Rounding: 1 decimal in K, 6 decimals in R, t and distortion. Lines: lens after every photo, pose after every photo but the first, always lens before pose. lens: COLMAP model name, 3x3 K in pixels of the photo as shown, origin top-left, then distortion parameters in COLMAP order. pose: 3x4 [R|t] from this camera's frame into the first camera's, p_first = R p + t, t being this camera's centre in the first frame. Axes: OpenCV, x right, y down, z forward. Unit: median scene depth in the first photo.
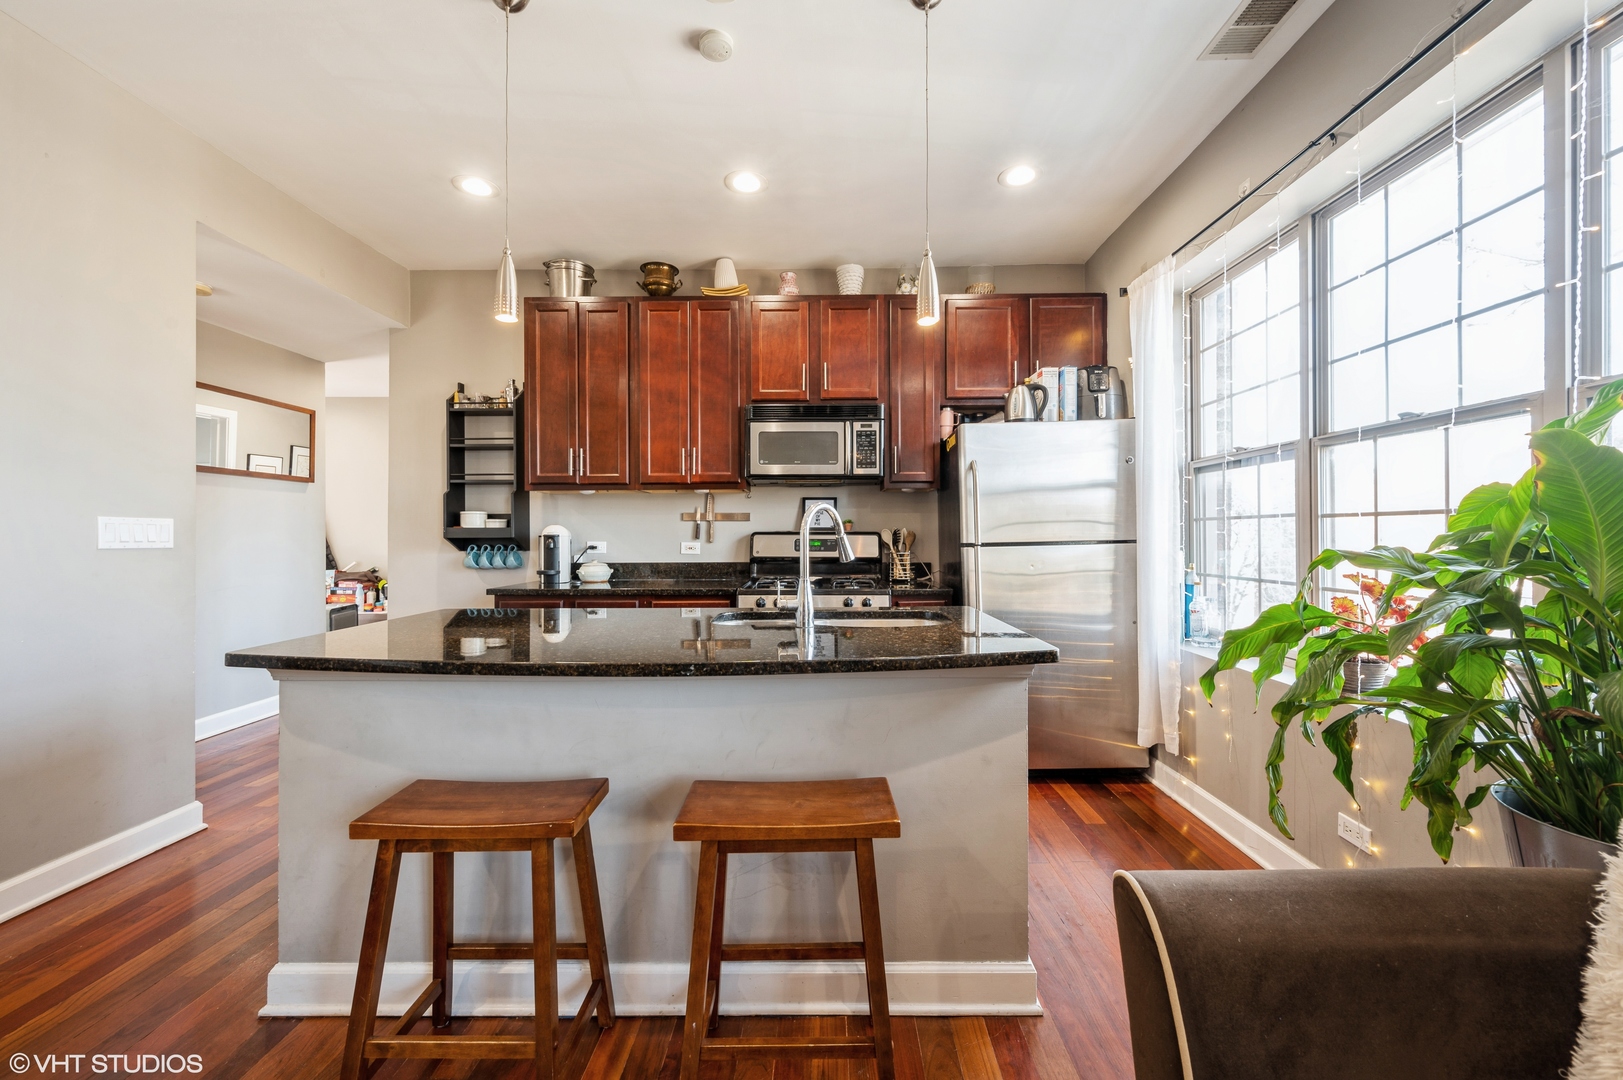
lens RADIAL K [[636.1, 0, 822.0], [0, 636.1, 534.9], [0, 0, 1]] dist [0.000753, 0.000306]
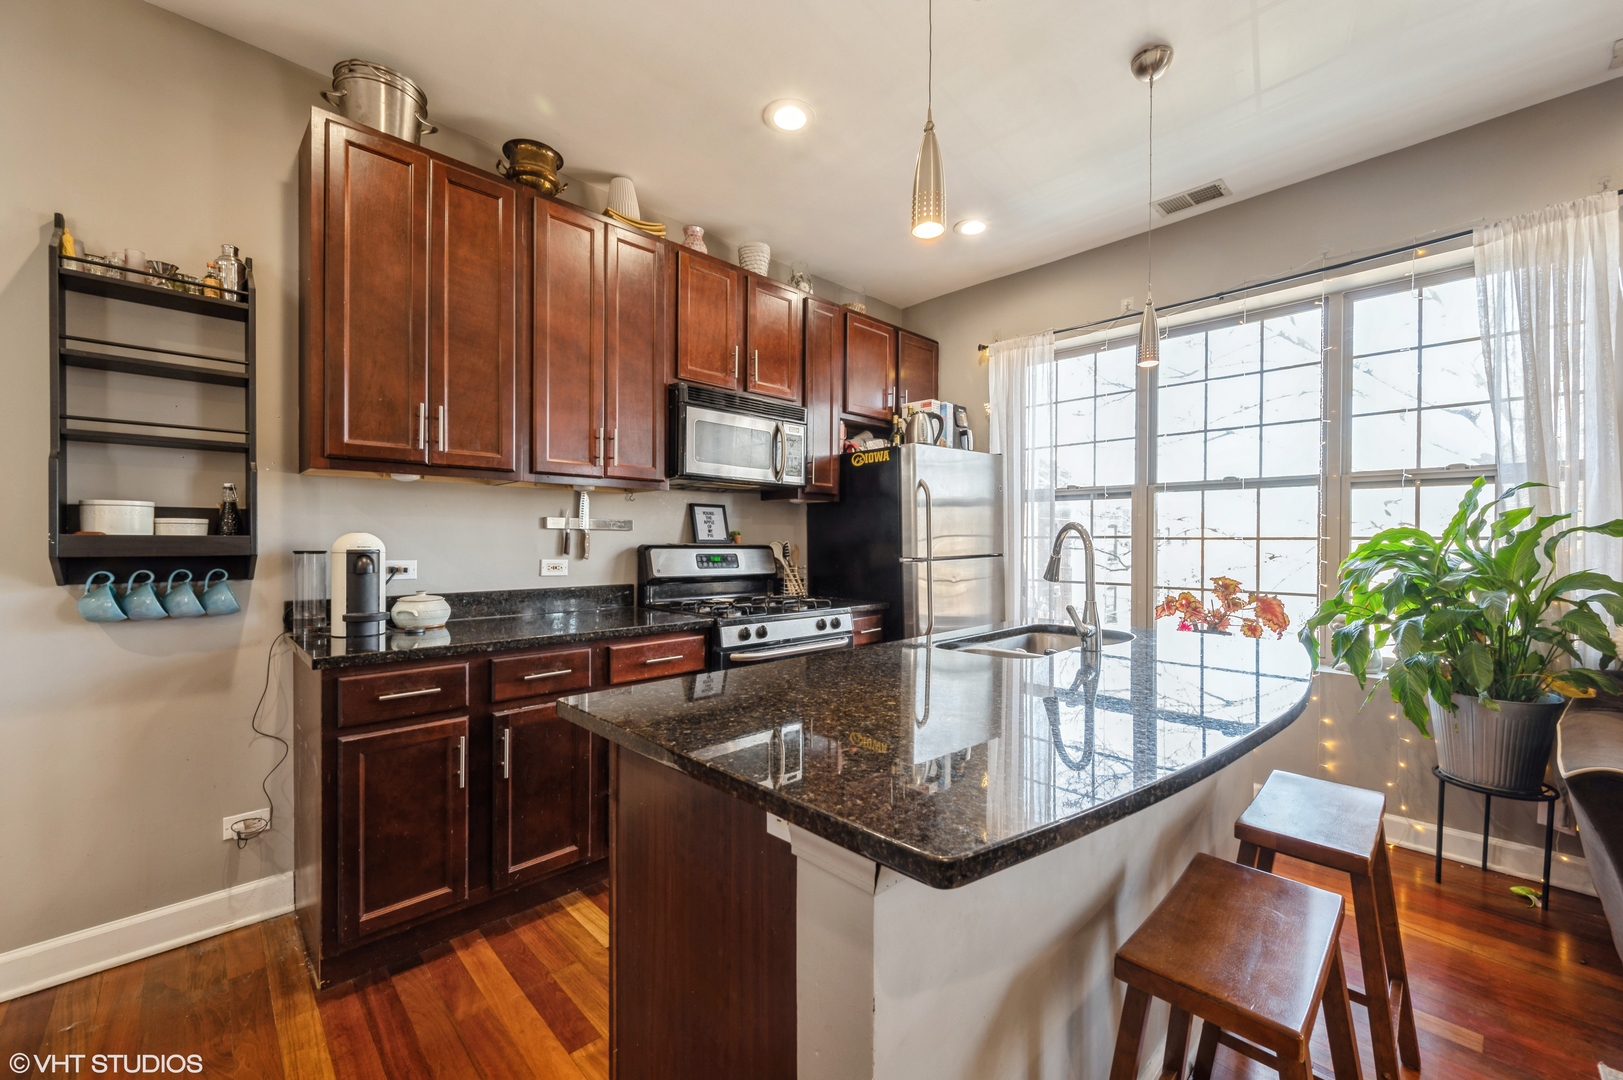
lens RADIAL K [[636.1, 0, 809.1], [0, 636.1, 542.9], [0, 0, 1]] dist [0.000753, 0.000306]
pose [[0.712819, 0.004438, 0.701335, -0.545515], [-0.007425, 0.999972, 0.001219, -0.010044], [-0.701309, -0.006076, 0.712831, 0.327905]]
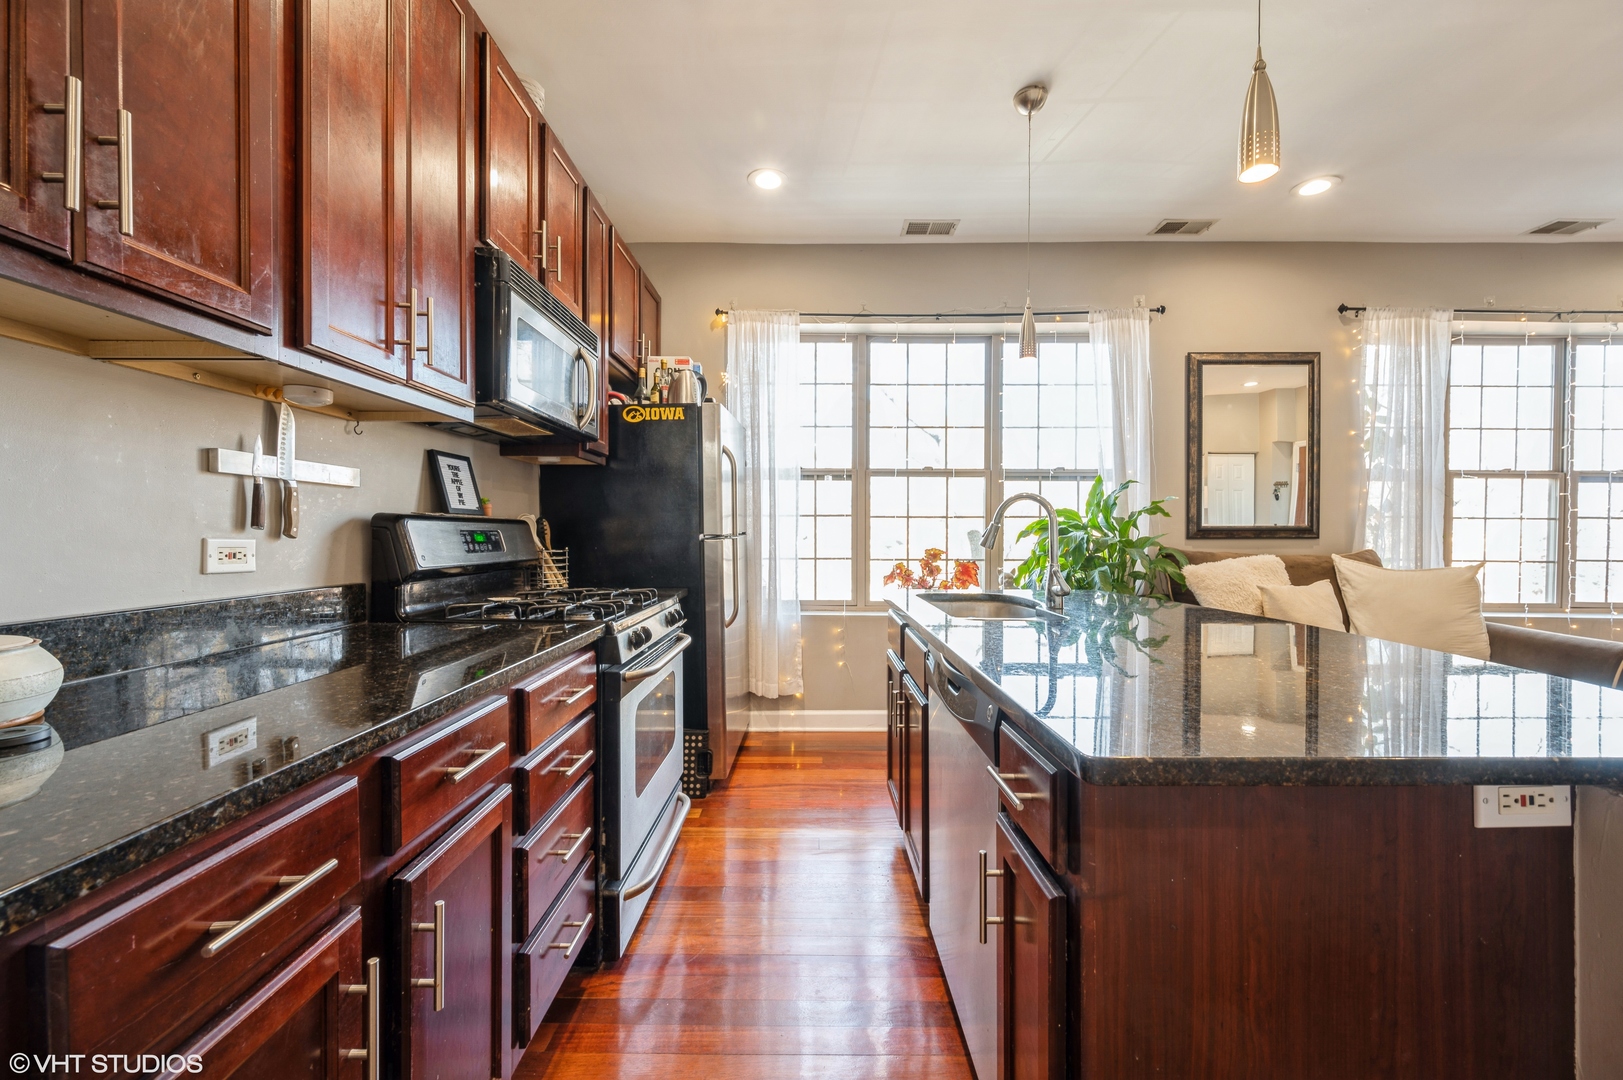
lens RADIAL K [[636.1, 0, 808.2], [0, 636.1, 536.9], [0, 0, 1]] dist [0.000753, 0.000306]
pose [[-0.000841, -0.005279, 0.999986, -0.592408], [-0.001372, 0.999985, 0.005278, 0.009495], [-0.999999, -0.001368, -0.000848, 0.759027]]
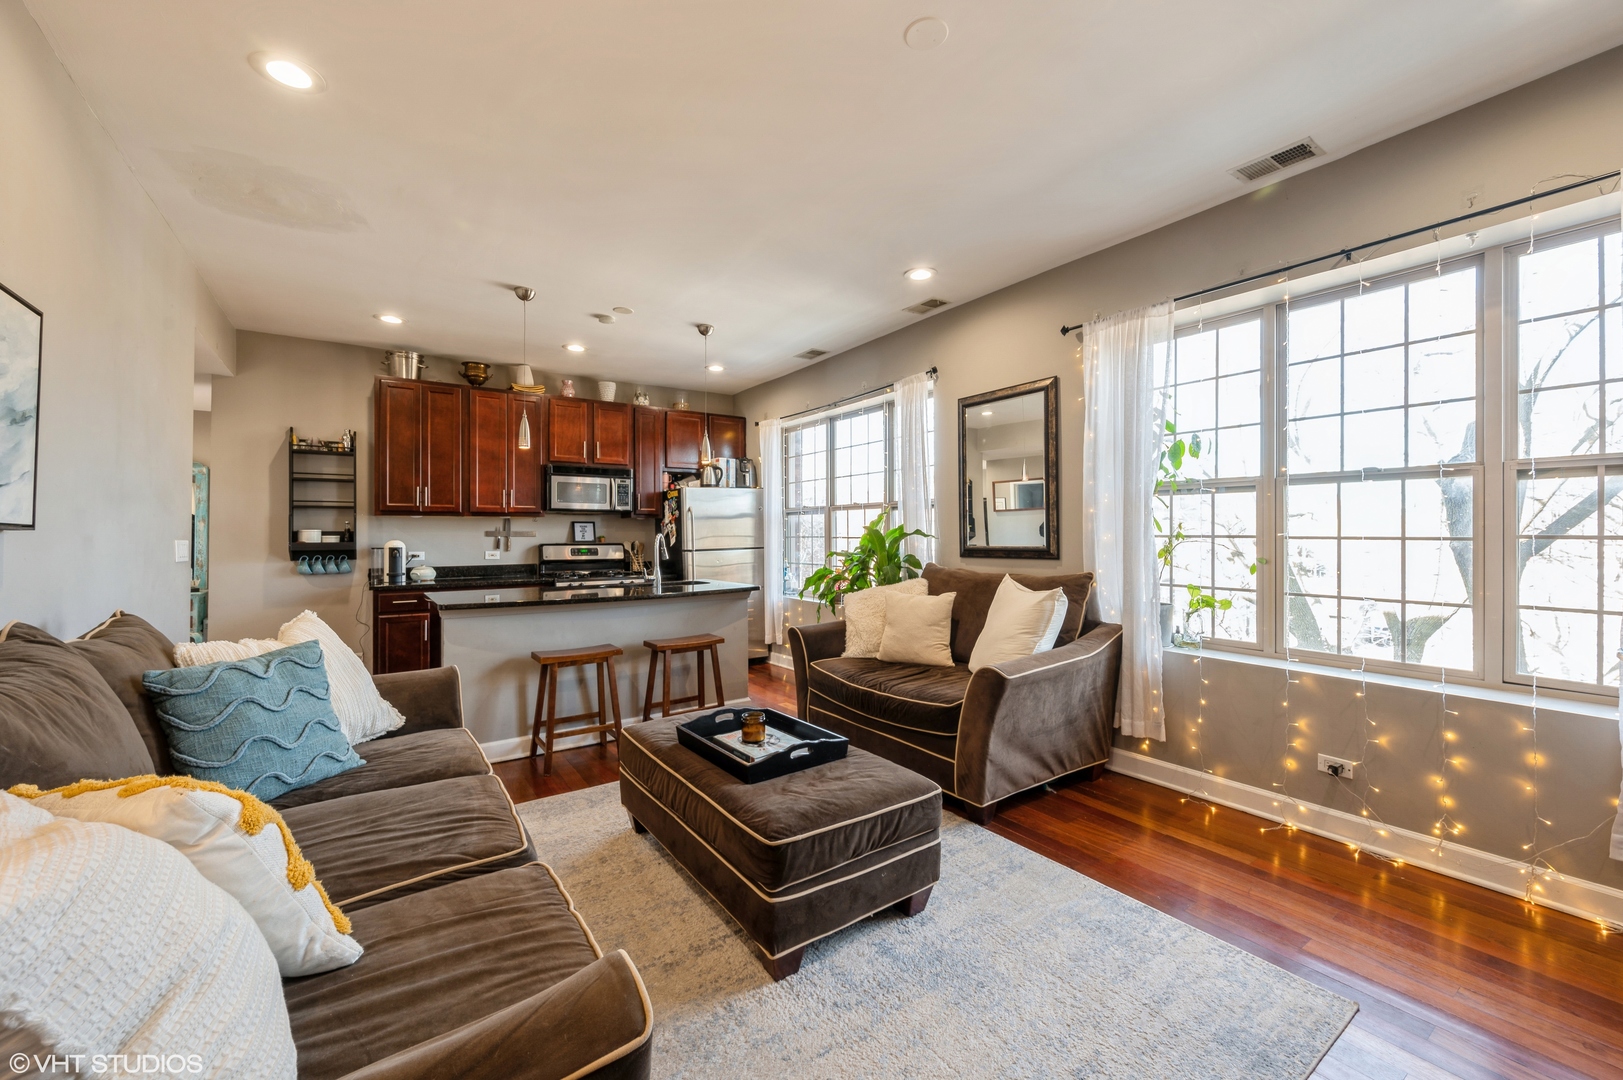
lens RADIAL K [[636.1, 0, 820.4], [0, 636.1, 530.9], [0, 0, 1]] dist [0.000753, 0.000306]
pose [[0.811509, 0.004493, 0.584322, -0.490156], [0.002284, 0.999938, -0.010860, -0.018919], [-0.584335, 0.010147, 0.811449, -0.684298]]
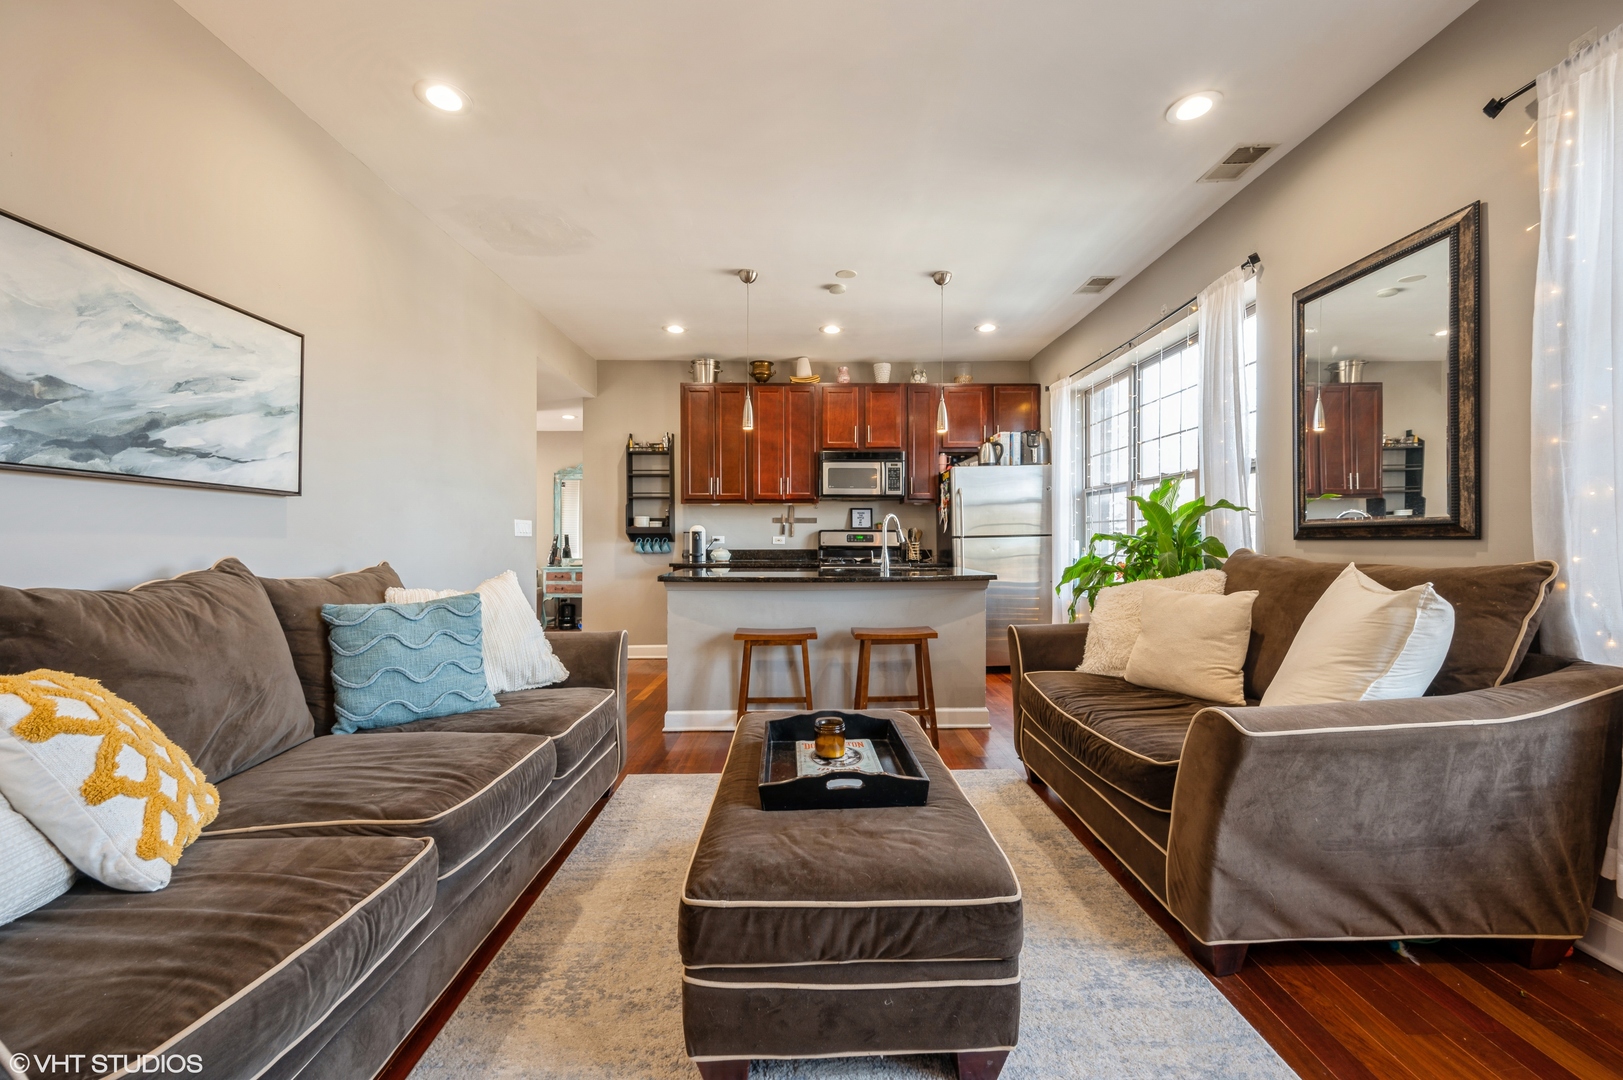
lens RADIAL K [[636.1, 0, 821.0], [0, 636.1, 540.0], [0, 0, 1]] dist [0.000753, 0.000306]
pose [[0.999419, 0.001421, 0.034056, -0.169831], [-0.001493, 0.999997, 0.002098, 0.017962], [-0.034053, -0.002147, 0.999418, -0.614066]]
